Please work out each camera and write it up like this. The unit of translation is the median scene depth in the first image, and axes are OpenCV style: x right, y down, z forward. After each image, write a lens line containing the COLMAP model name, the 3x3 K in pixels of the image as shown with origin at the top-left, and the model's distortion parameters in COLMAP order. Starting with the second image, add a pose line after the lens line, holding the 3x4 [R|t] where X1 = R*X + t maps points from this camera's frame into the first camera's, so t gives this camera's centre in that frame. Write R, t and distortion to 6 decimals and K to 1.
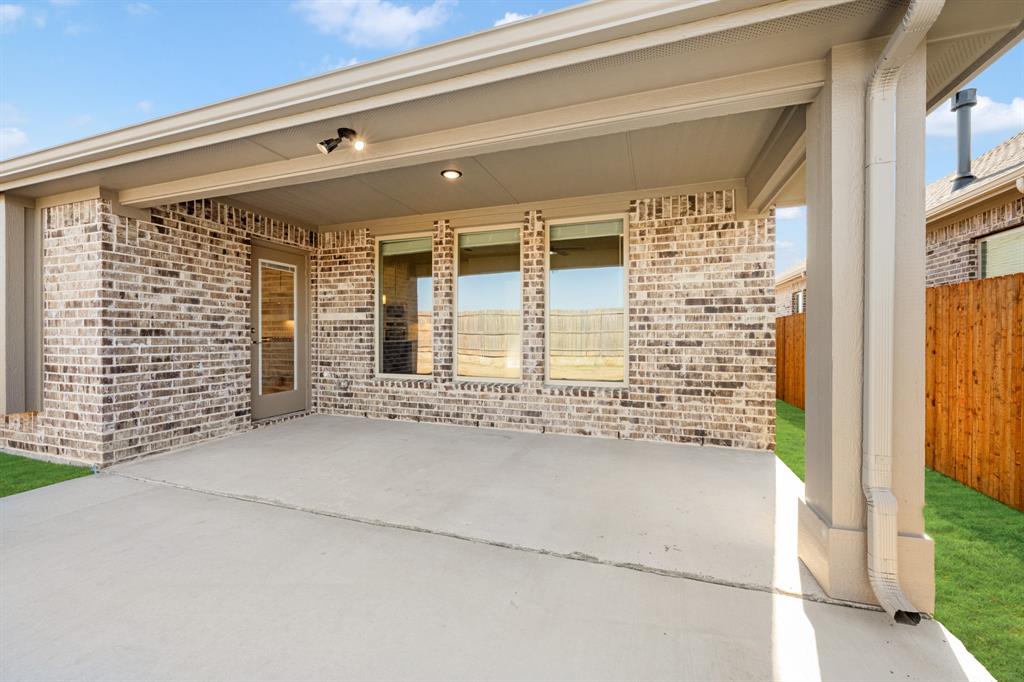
lens RADIAL K [[417.0, 0, 509.2], [0, 417.0, 335.3], [0, 0, 1]] dist [0.001309, -0.001946]
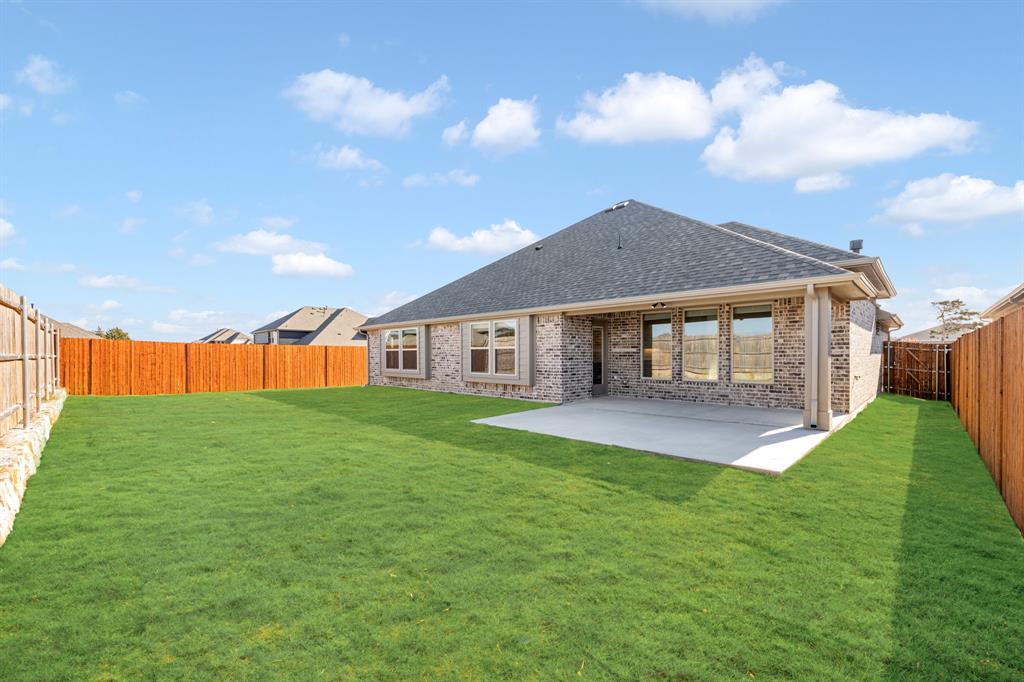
lens RADIAL K [[417.0, 0, 508.5], [0, 417.0, 359.7], [0, 0, 1]] dist [0.001309, -0.001946]
pose [[0.902188, -0.000117, -0.431344, -0.018655], [0.006643, 0.999885, 0.013623, -0.035519], [0.431293, -0.015156, 0.902085, -1.444488]]
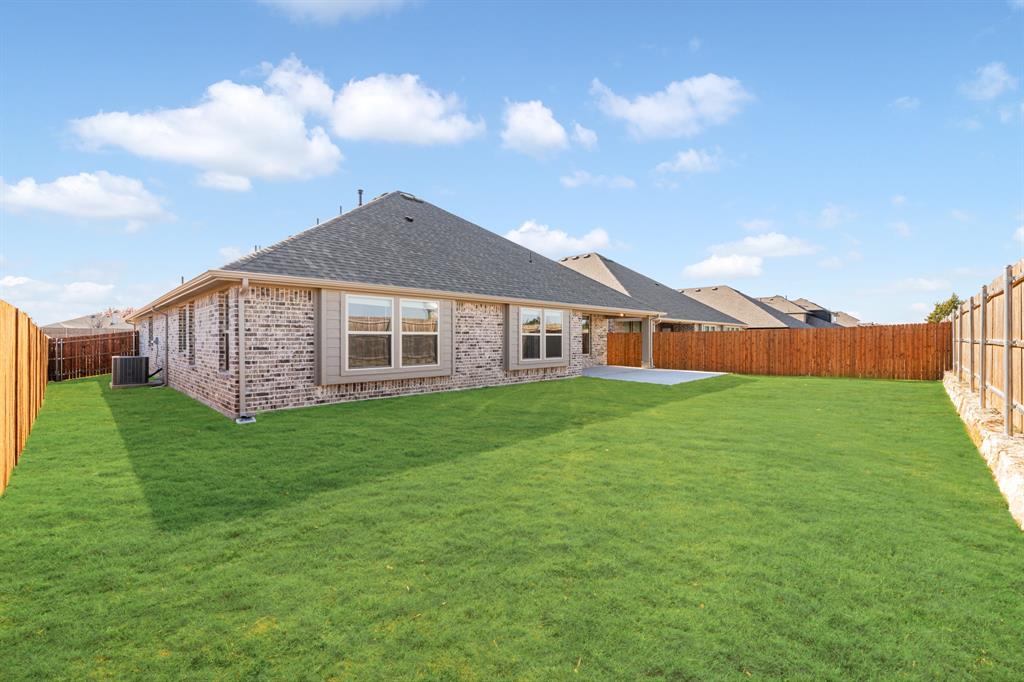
lens RADIAL K [[417.0, 0, 511.3], [0, 417.0, 338.8], [0, 0, 1]] dist [0.001309, -0.001946]
pose [[0.423187, -0.000900, 0.906042, -3.881252], [0.003320, 0.999994, -0.000557, -0.044444], [-0.906036, 0.003243, 0.423188, -0.094503]]
